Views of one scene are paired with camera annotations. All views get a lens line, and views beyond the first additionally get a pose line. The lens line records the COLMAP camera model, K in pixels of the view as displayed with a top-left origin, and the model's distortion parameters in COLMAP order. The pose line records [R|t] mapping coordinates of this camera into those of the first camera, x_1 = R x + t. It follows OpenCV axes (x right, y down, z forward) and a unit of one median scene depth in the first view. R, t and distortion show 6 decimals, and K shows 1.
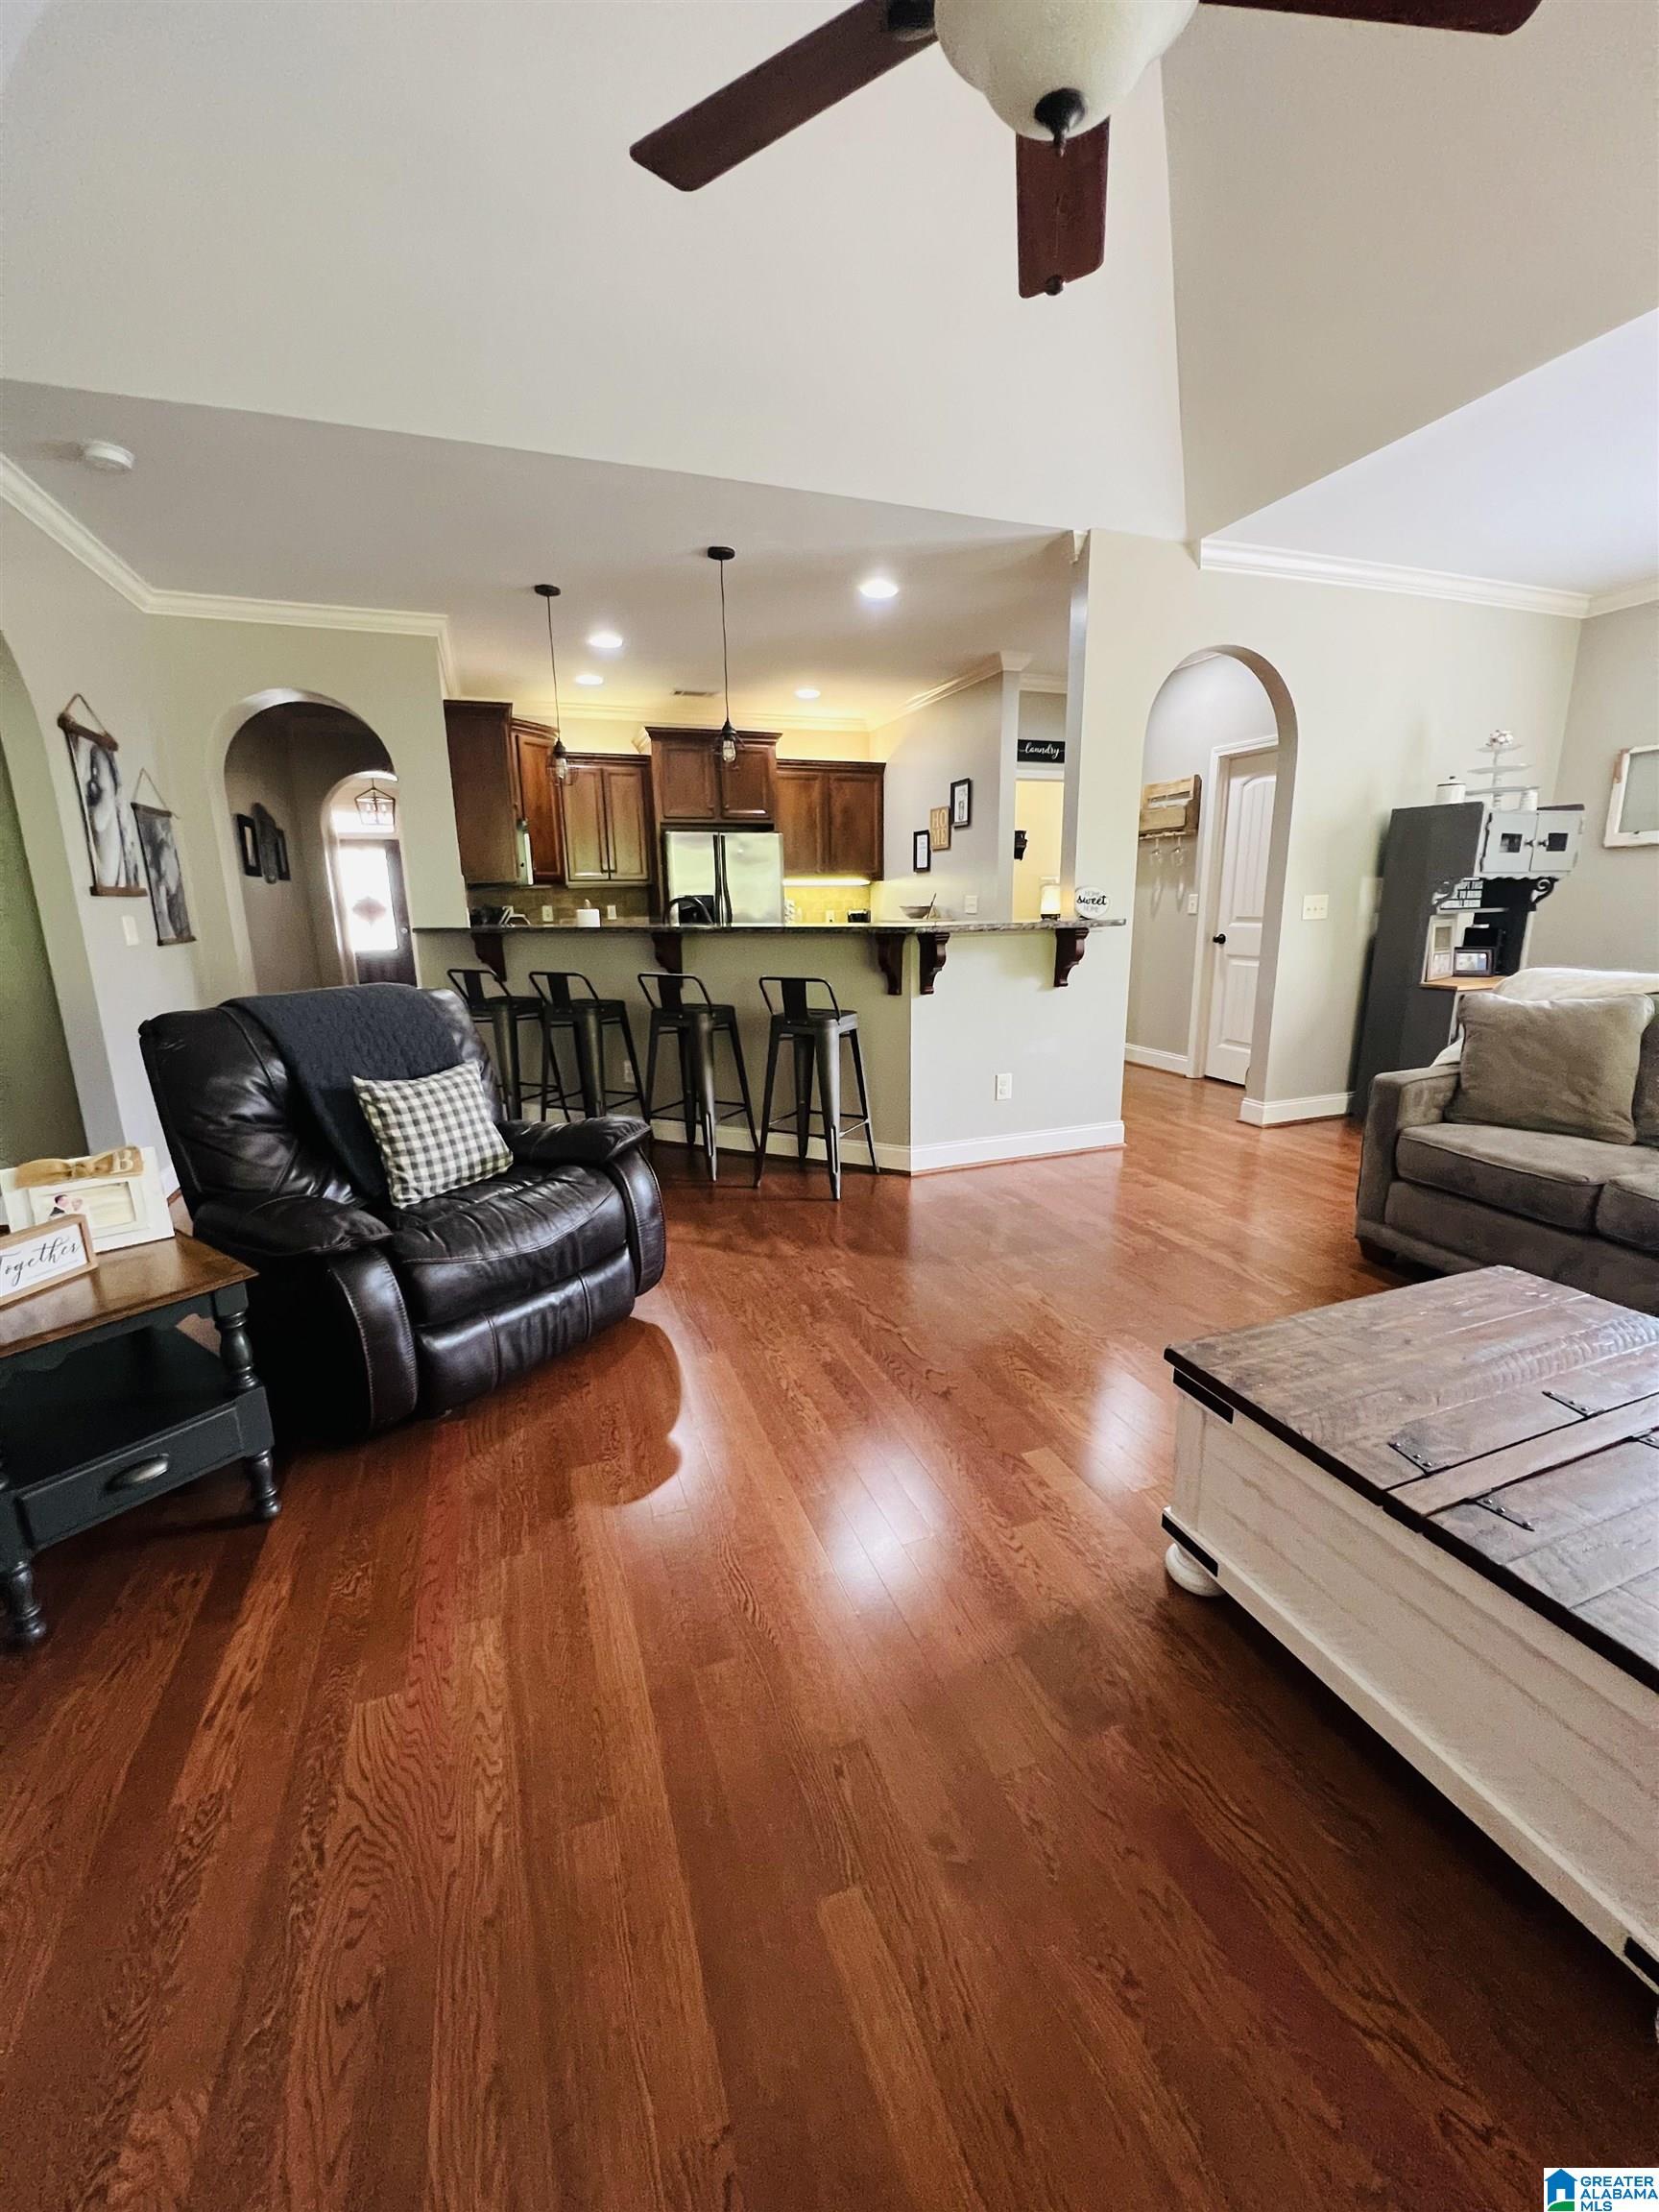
lens RADIAL K [[883.9, 0, 837.9], [0, 883.9, 1104.3], [0, 0, 1]] dist [-0.000279, 0.000305]
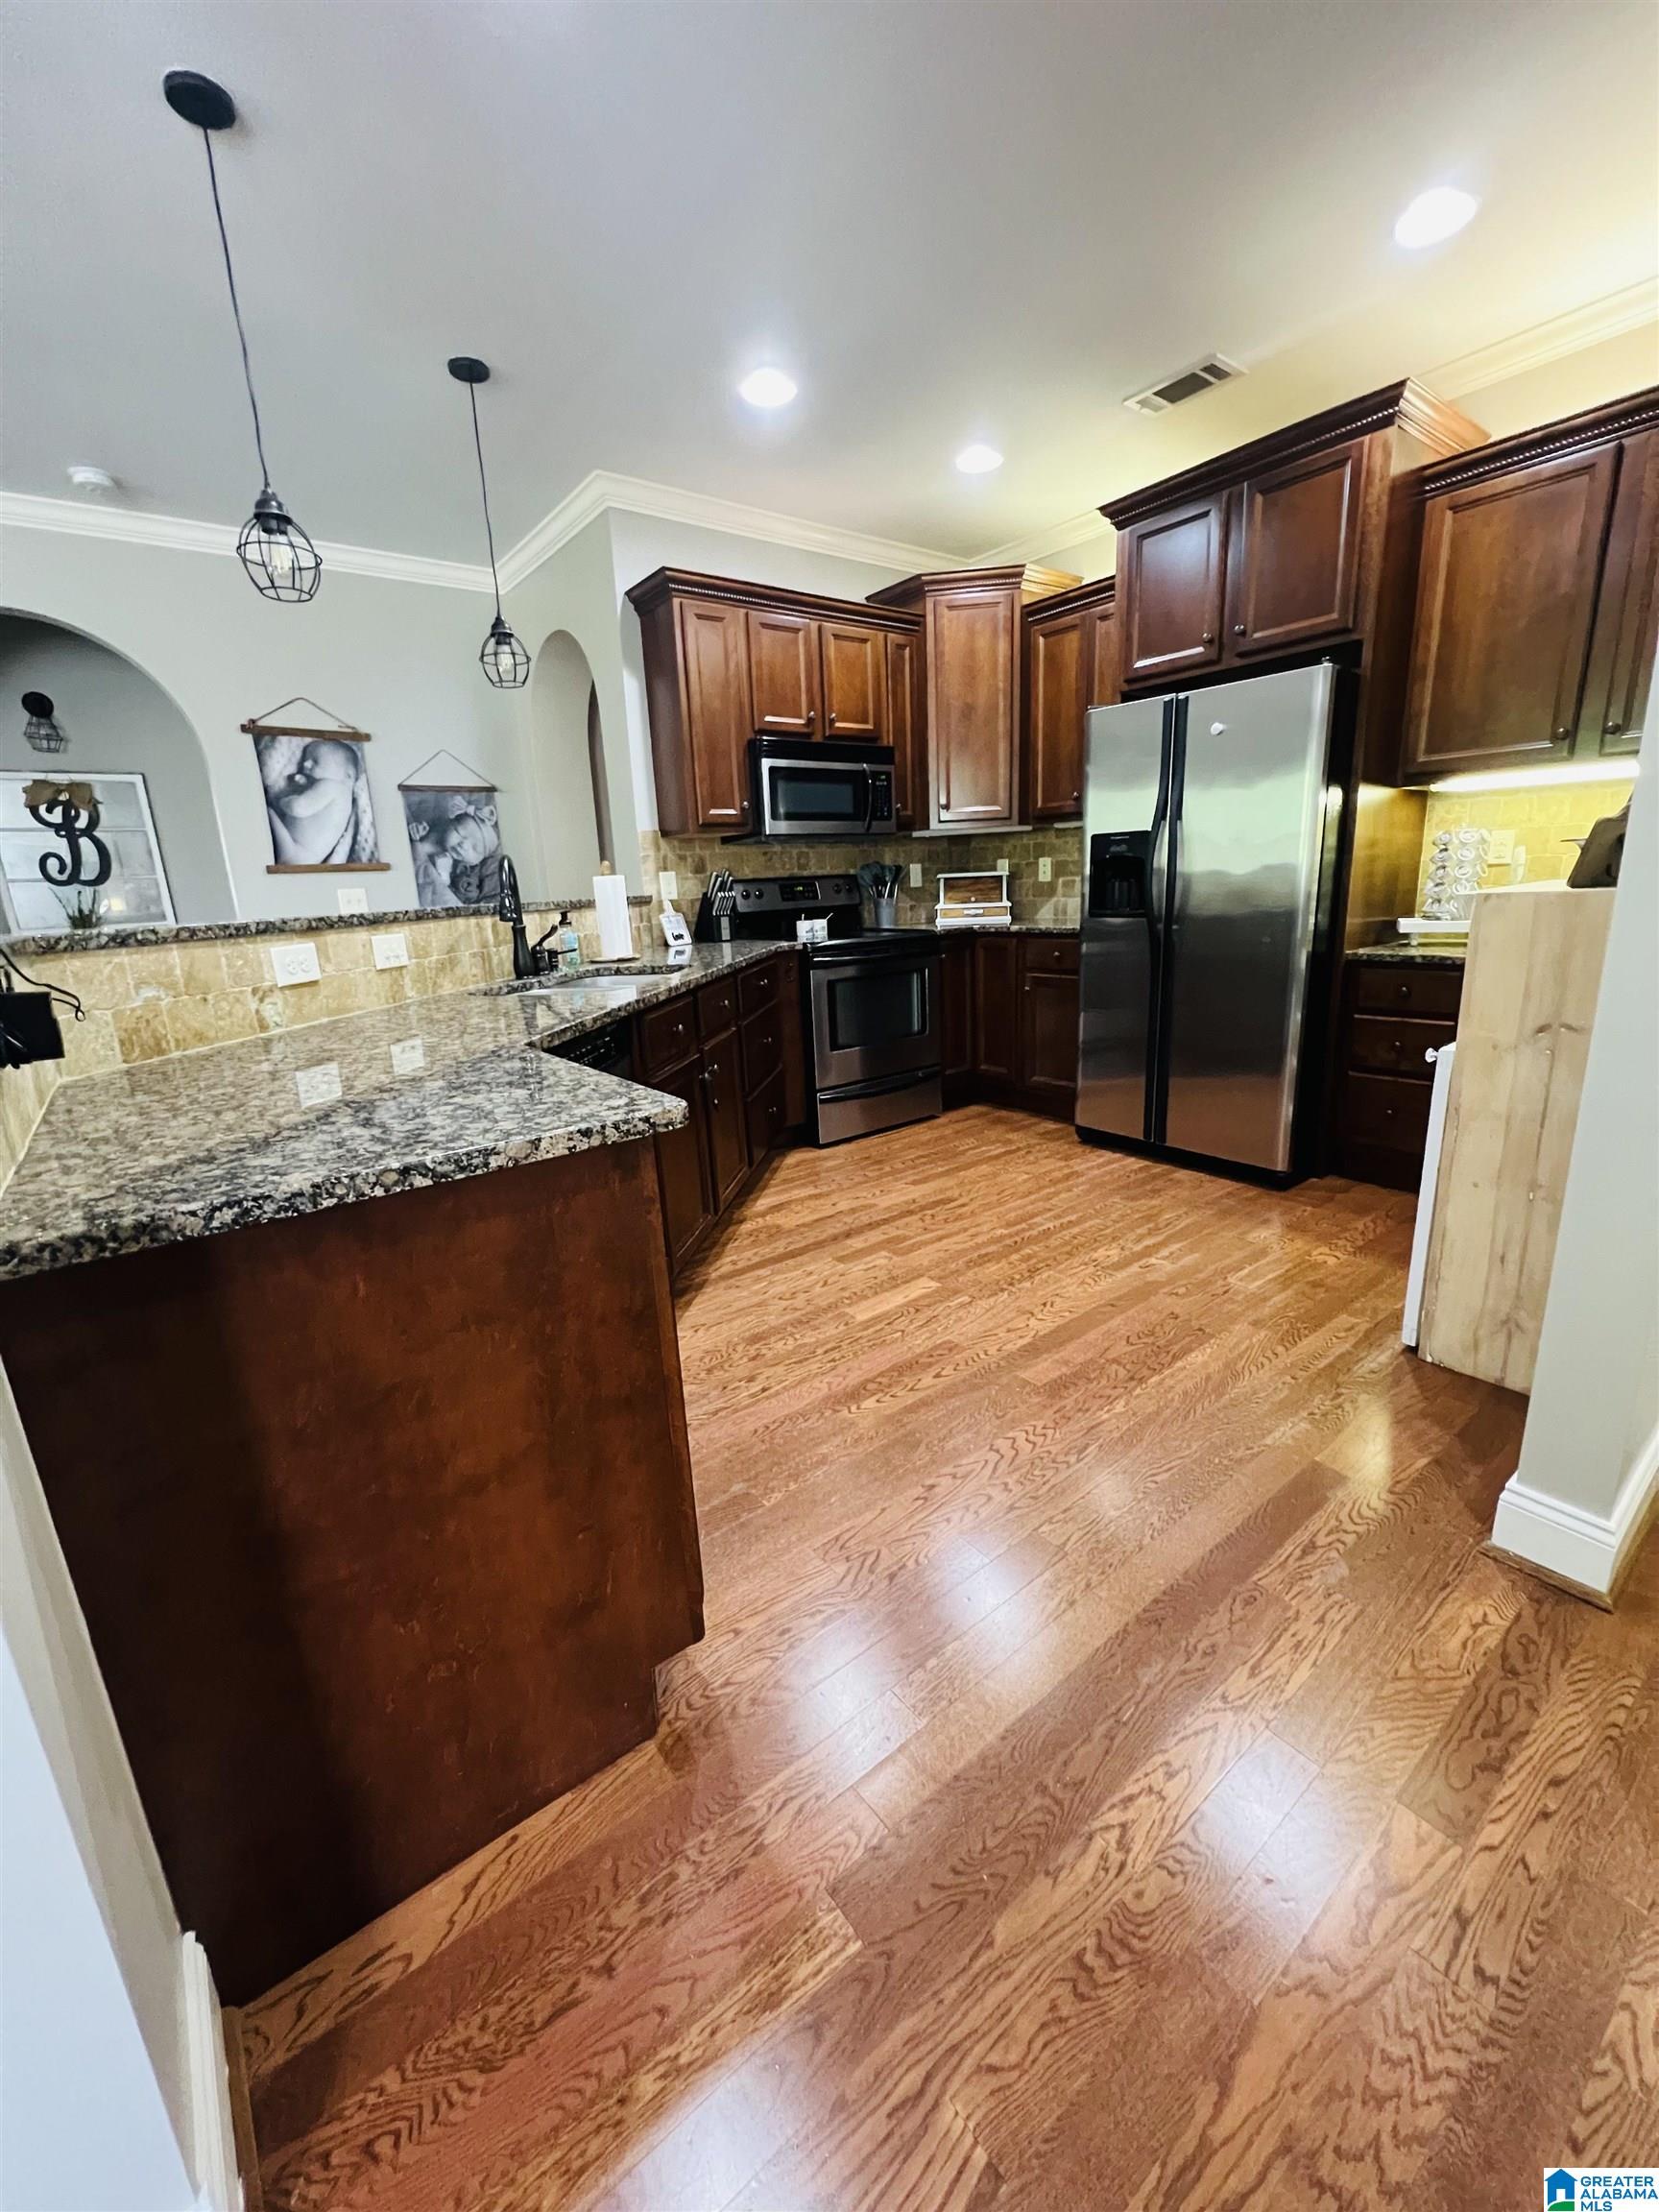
lens RADIAL K [[883.9, 0, 829.9], [0, 883.9, 1104.7], [0, 0, 1]] dist [-0.000279, 0.000305]
pose [[0.289366, 0.240964, -0.926393, 0.479728], [-0.181904, 0.964004, 0.193928, -0.255867], [0.939776, 0.112398, 0.322782, 1.150470]]
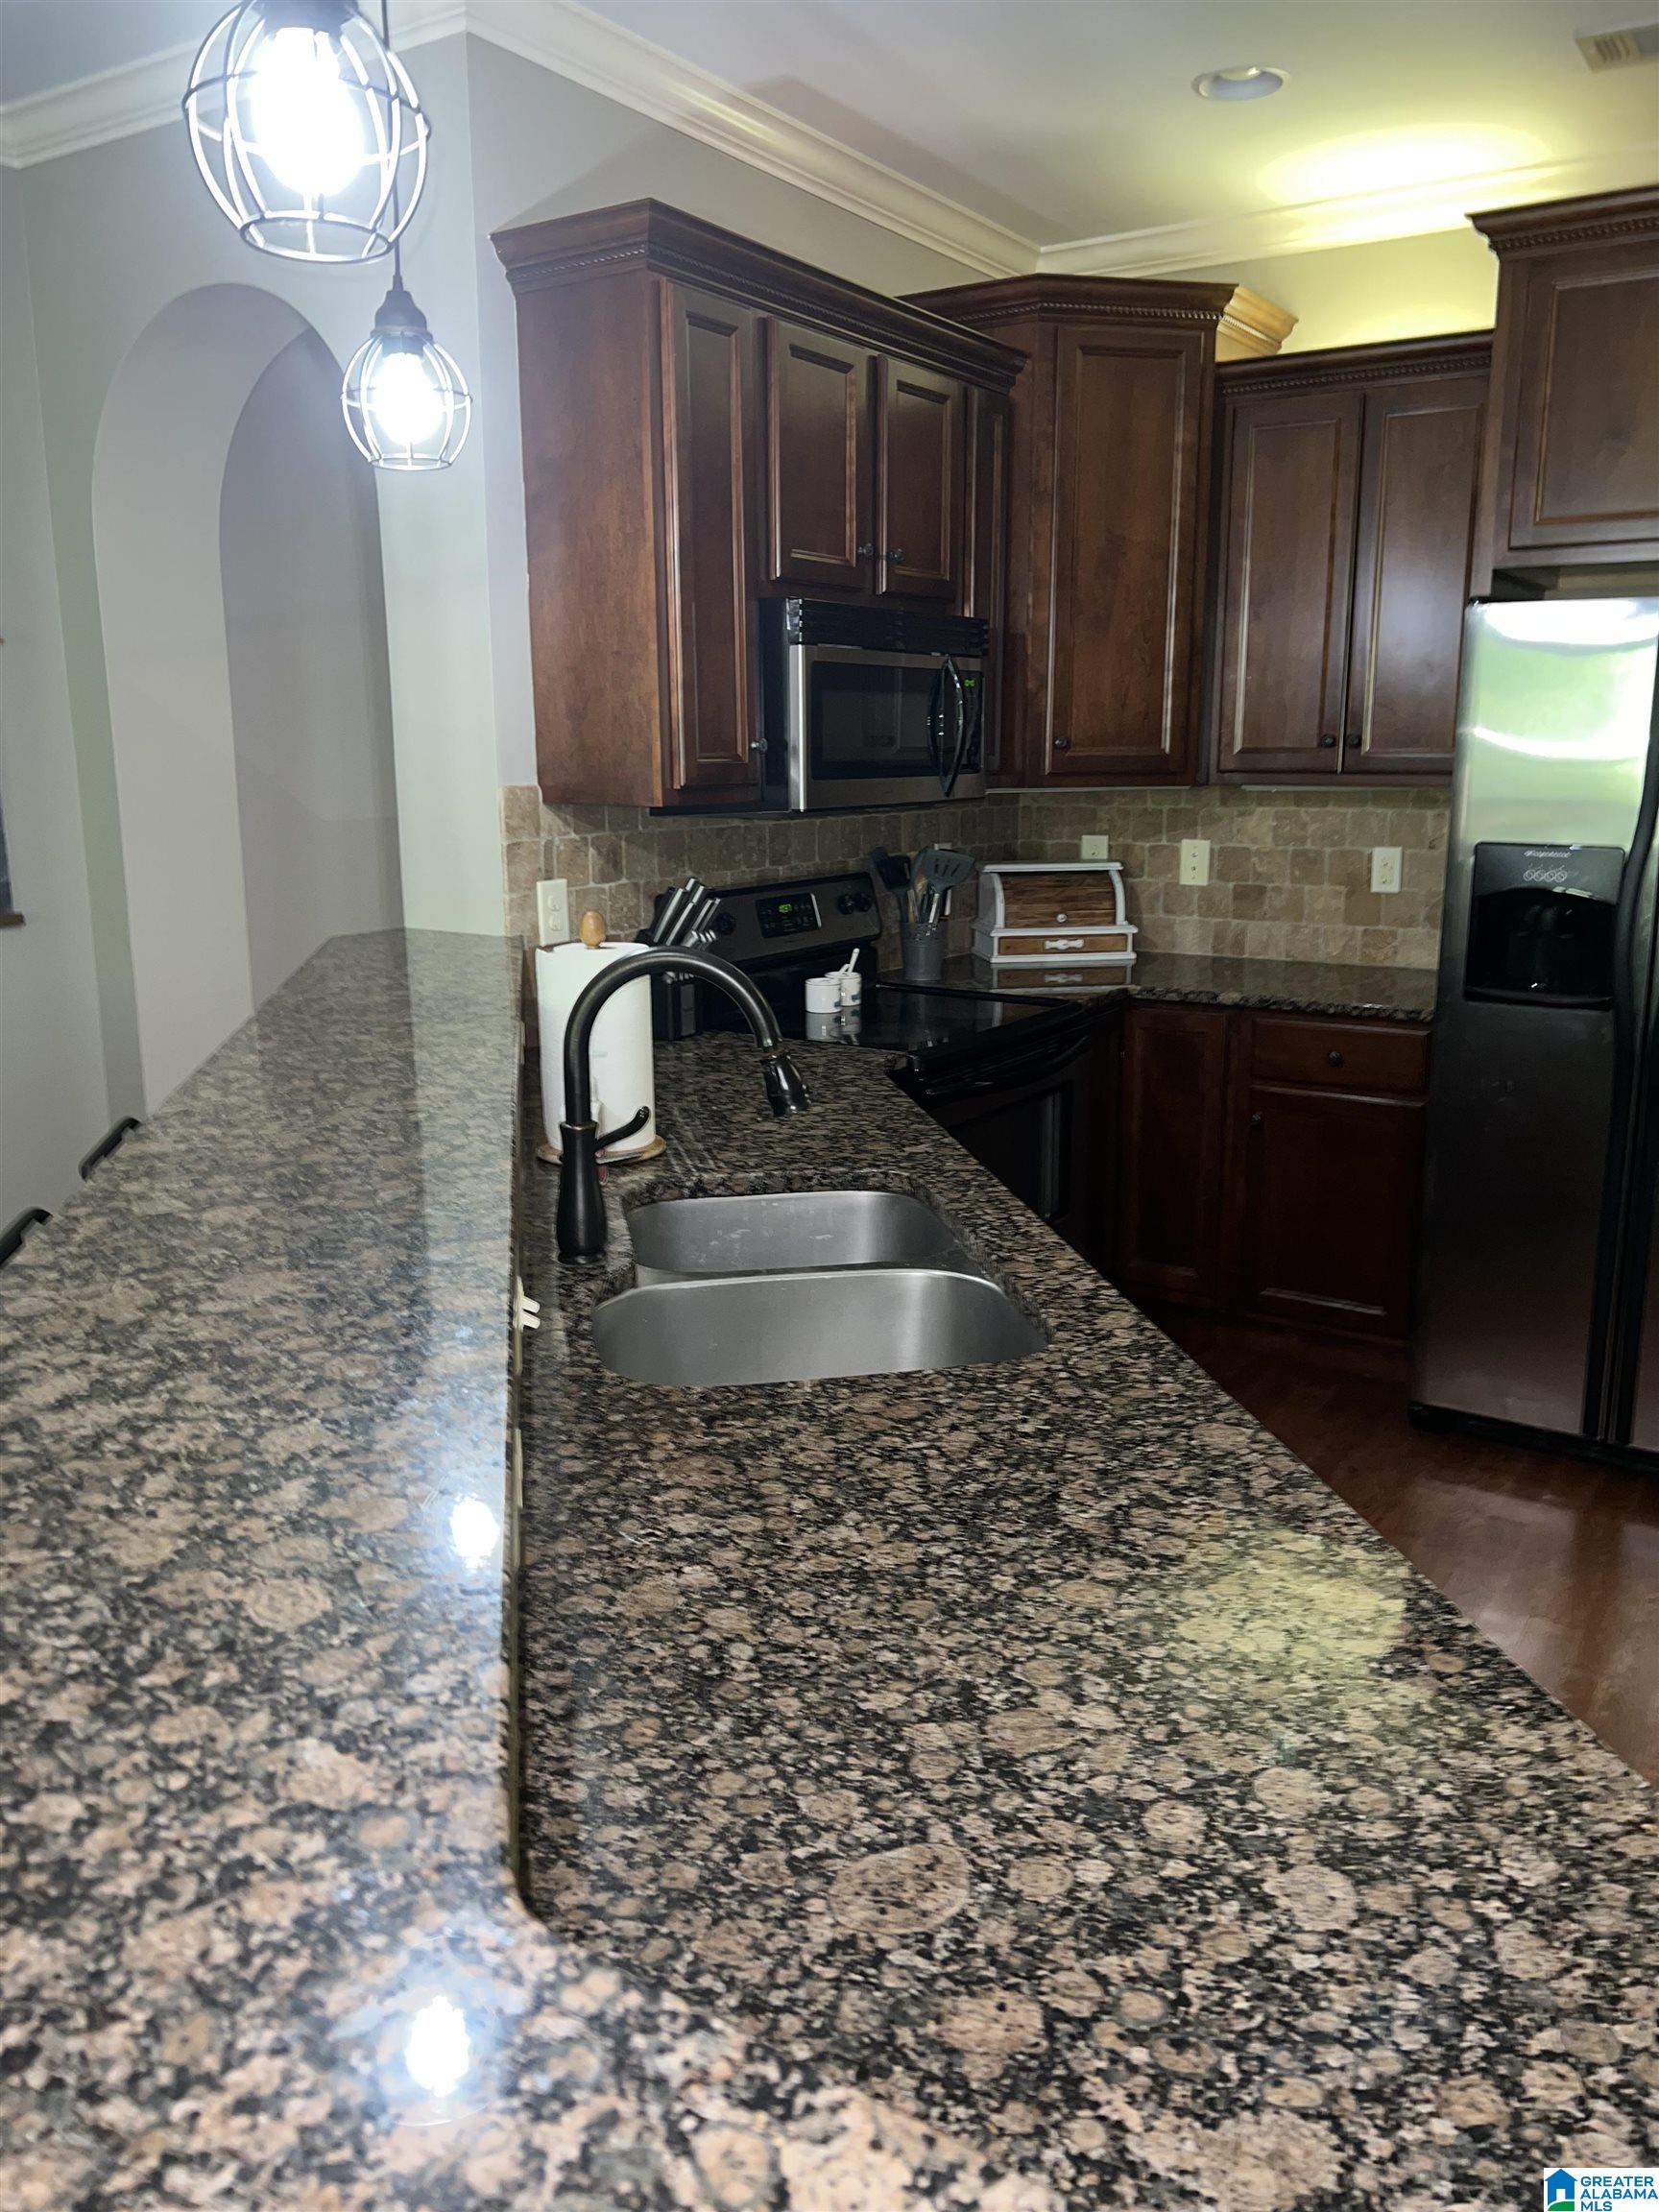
lens RADIAL K [[1663.5, 0, 841.0], [0, 1663.5, 1102.1], [0, 0, 1]] dist [0.028032, -0.016196]
pose [[0.605453, 0.182062, -0.774777, 0.174759], [-0.186921, 0.978783, 0.083930, -0.271111], [0.773619, 0.094007, 0.626638, 0.886839]]
